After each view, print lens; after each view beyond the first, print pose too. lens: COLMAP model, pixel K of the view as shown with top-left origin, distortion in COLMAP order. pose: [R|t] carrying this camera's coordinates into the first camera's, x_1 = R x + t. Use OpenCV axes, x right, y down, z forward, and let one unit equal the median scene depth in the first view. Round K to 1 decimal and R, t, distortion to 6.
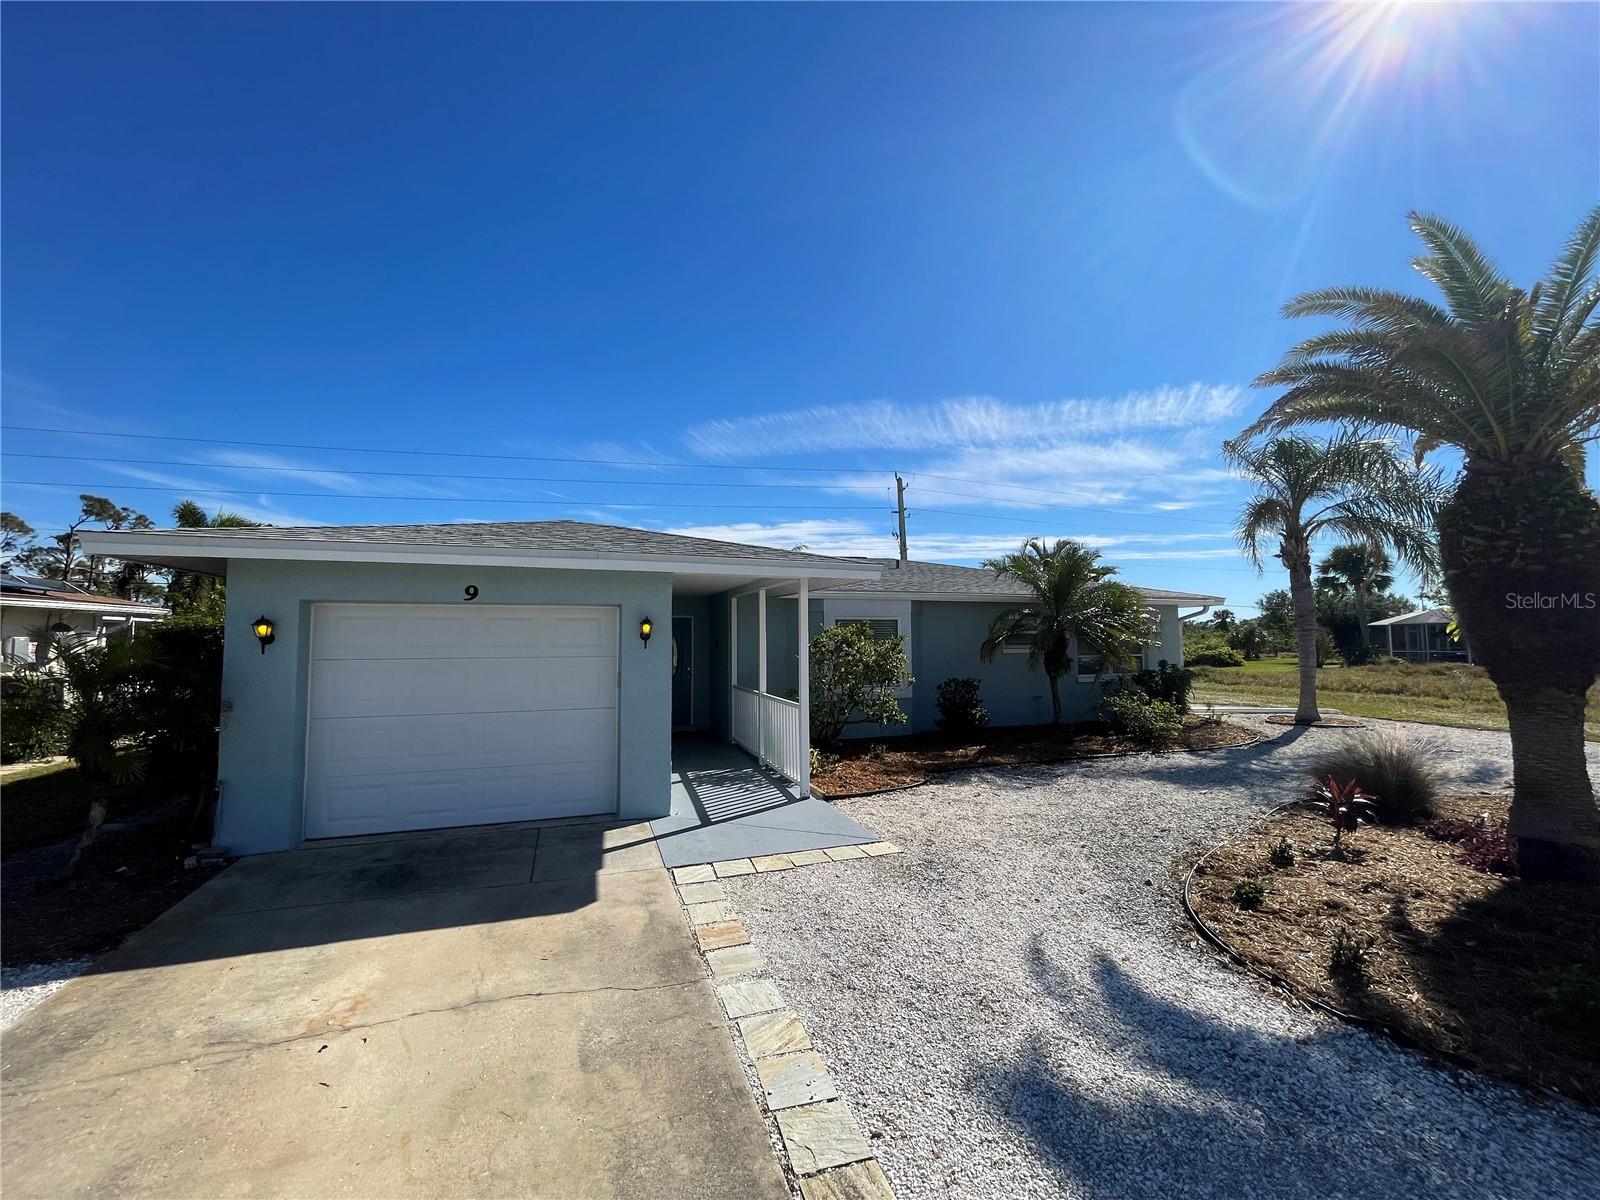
lens RADIAL K [[643.2, 0, 800.0], [0, 643.2, 600.0], [0, 0, 1]] dist [0.002523, 0.000143]
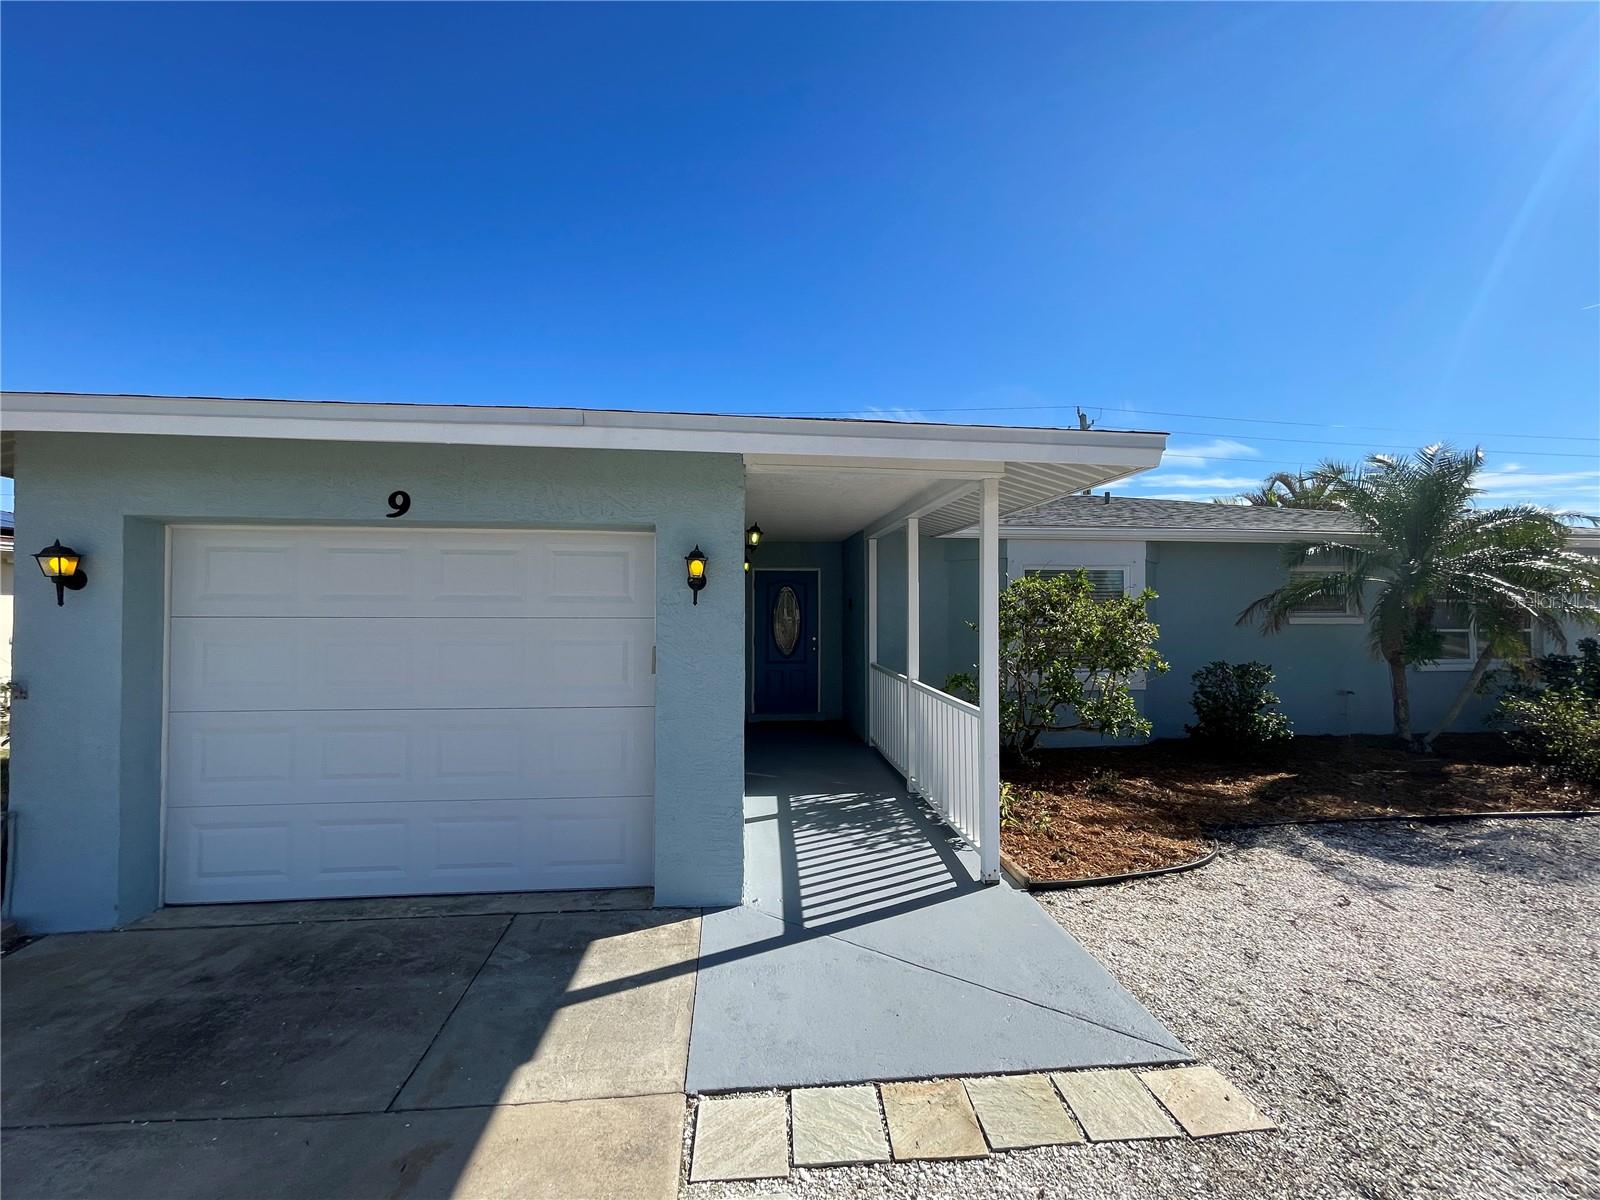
lens RADIAL K [[643.2, 0, 800.0], [0, 643.2, 600.0], [0, 0, 1]] dist [0.002523, 0.000143]
pose [[0.971924, 0.005873, -0.235222, -0.021513], [0.005884, 0.998769, 0.049251, 0.040445], [0.235222, -0.049252, 0.970693, 0.437210]]
